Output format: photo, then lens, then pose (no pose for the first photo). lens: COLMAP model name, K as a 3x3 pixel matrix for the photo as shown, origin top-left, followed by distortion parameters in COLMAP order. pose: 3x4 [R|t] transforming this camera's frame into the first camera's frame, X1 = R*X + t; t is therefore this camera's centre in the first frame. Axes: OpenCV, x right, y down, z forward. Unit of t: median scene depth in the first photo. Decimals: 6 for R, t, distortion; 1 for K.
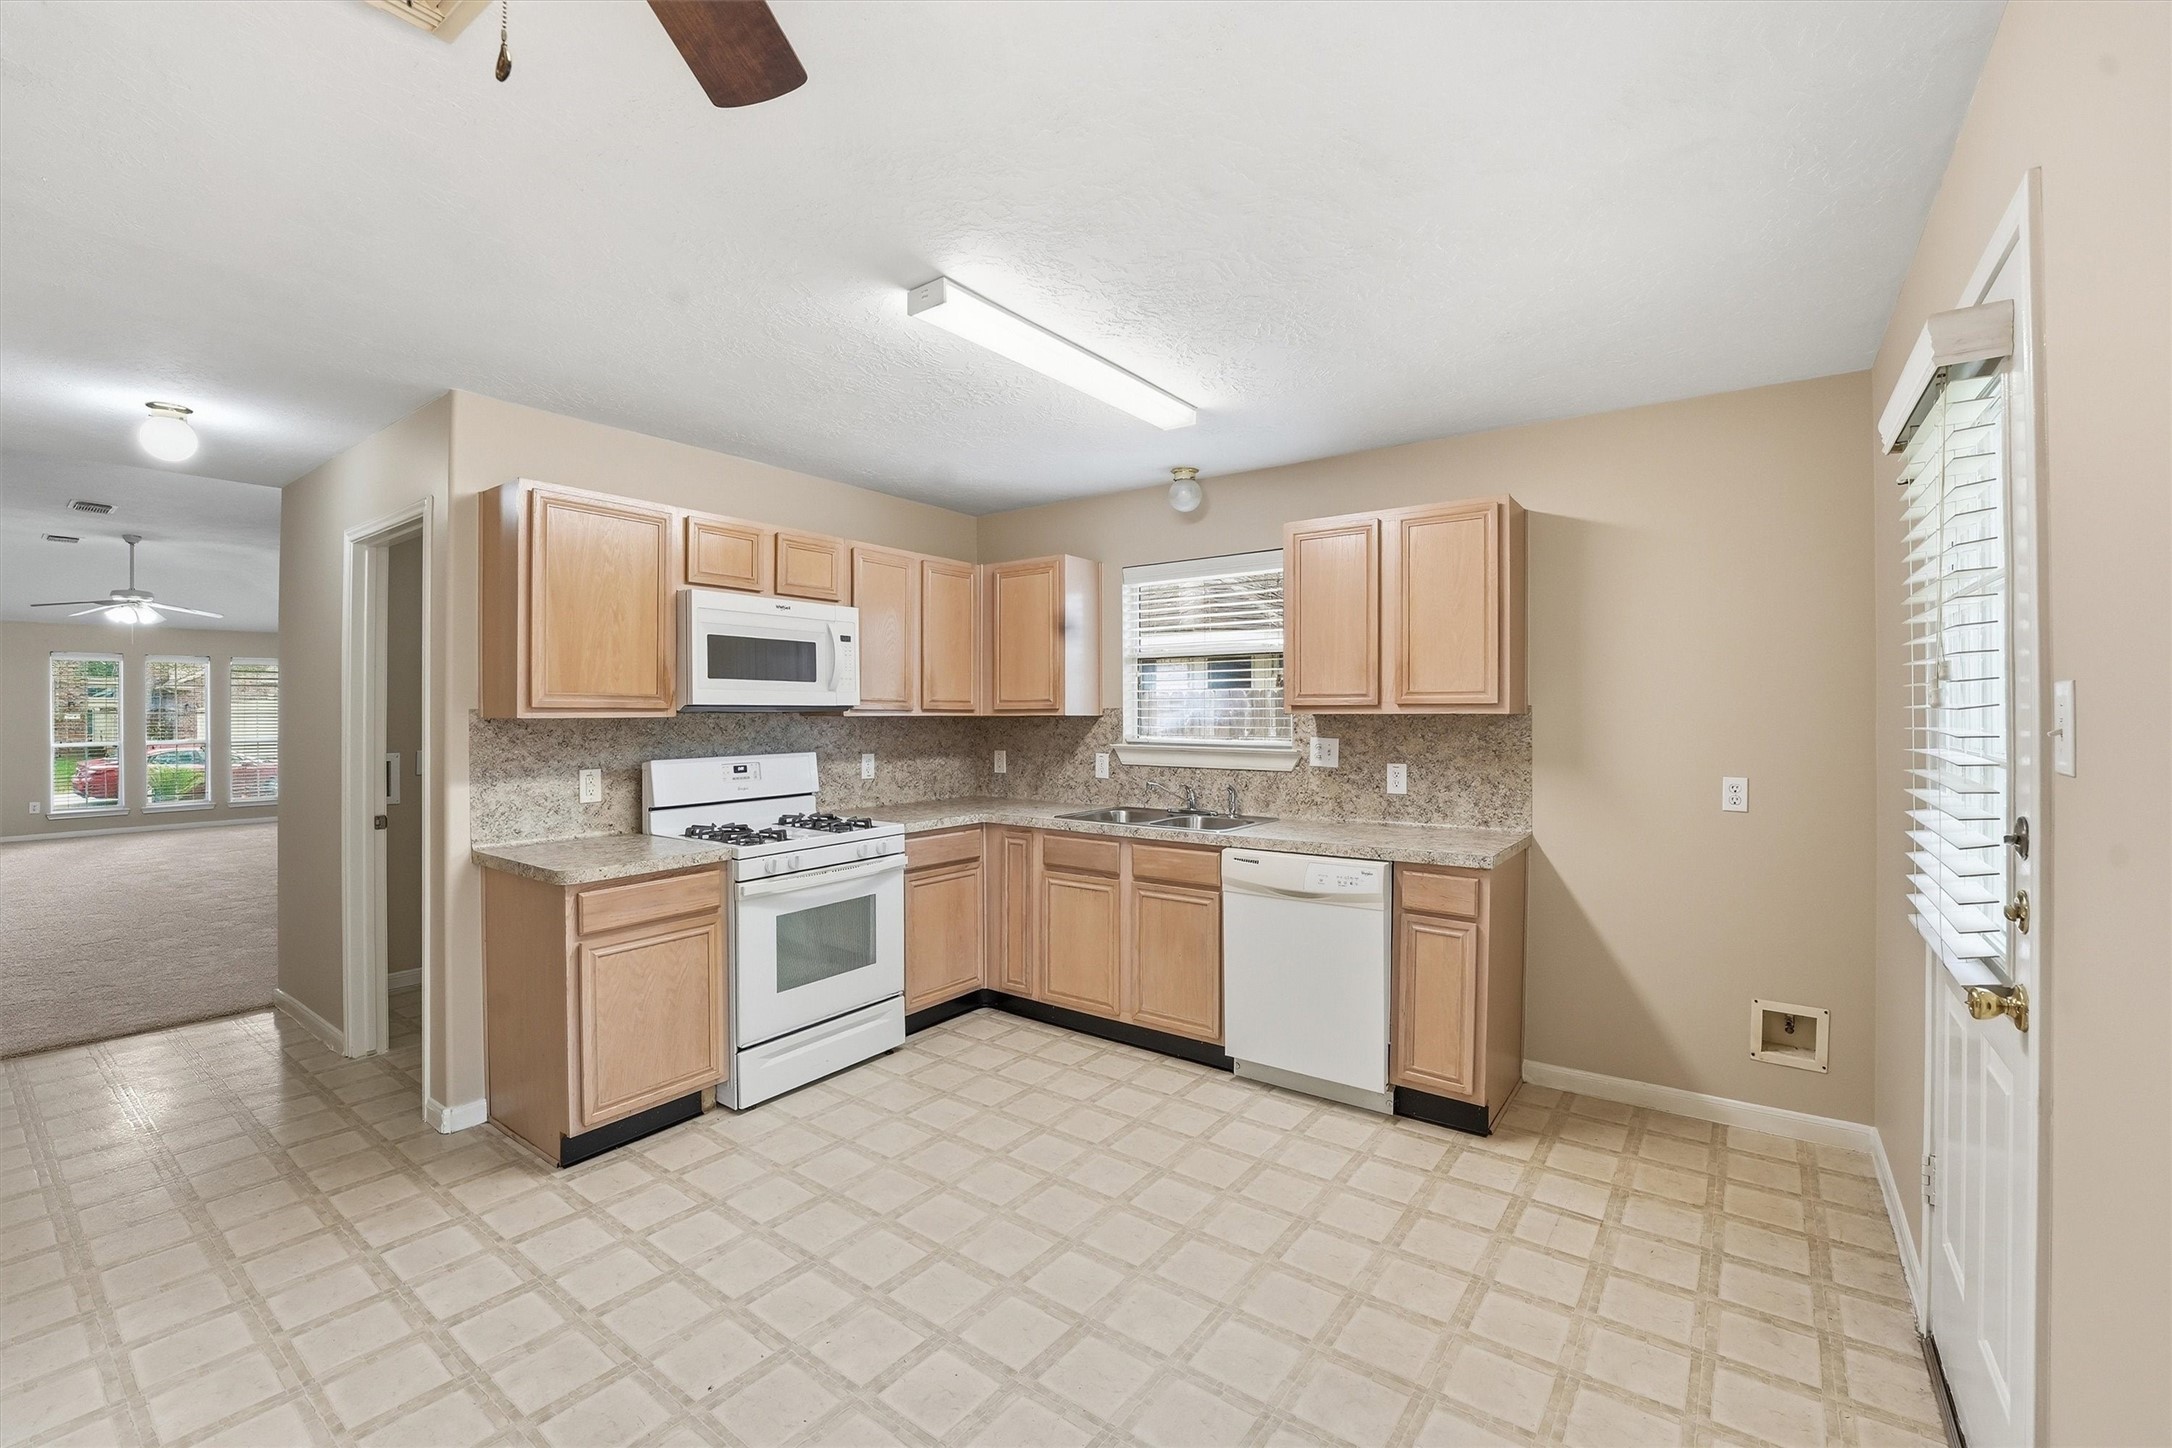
lens RADIAL K [[899.5, 0, 1086.0], [0, 899.5, 715.2], [0, 0, 1]] dist [0.000785, 0.000107]
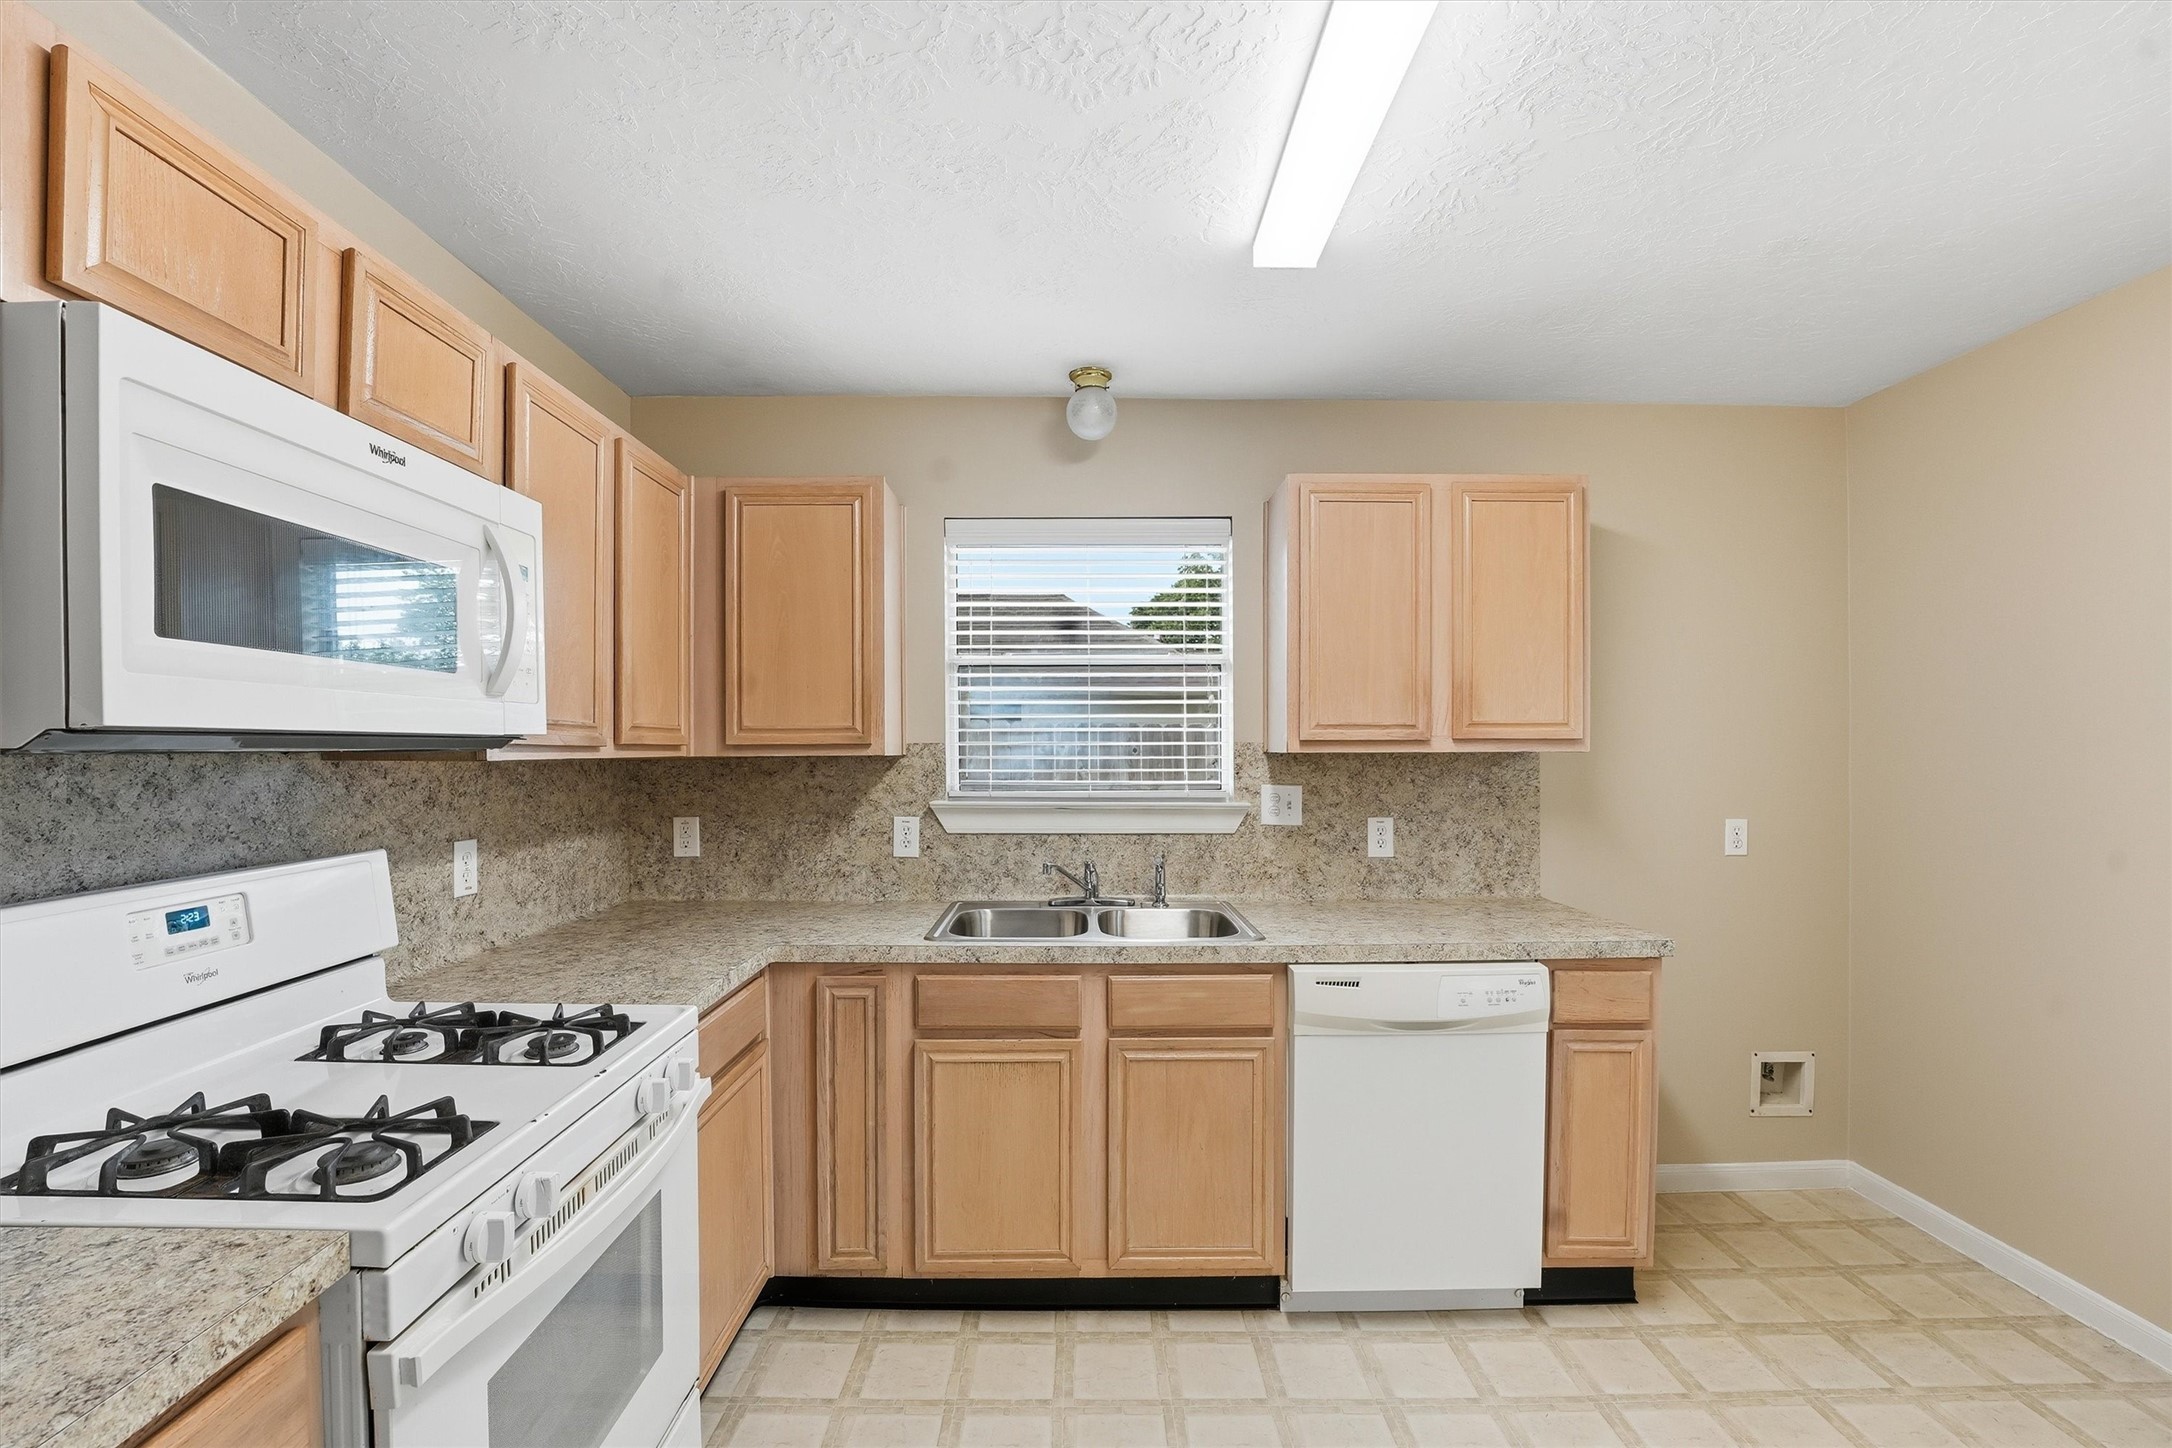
lens RADIAL K [[909.4, 0, 1075.7], [0, 909.4, 753.6], [0, 0, 1]] dist [-0.023302, 0.005118]
pose [[0.805639, -0.004066, 0.592393, -0.300129], [0.001851, 0.999989, 0.004347, -0.003609], [-0.592404, -0.002405, 0.805637, 0.507945]]
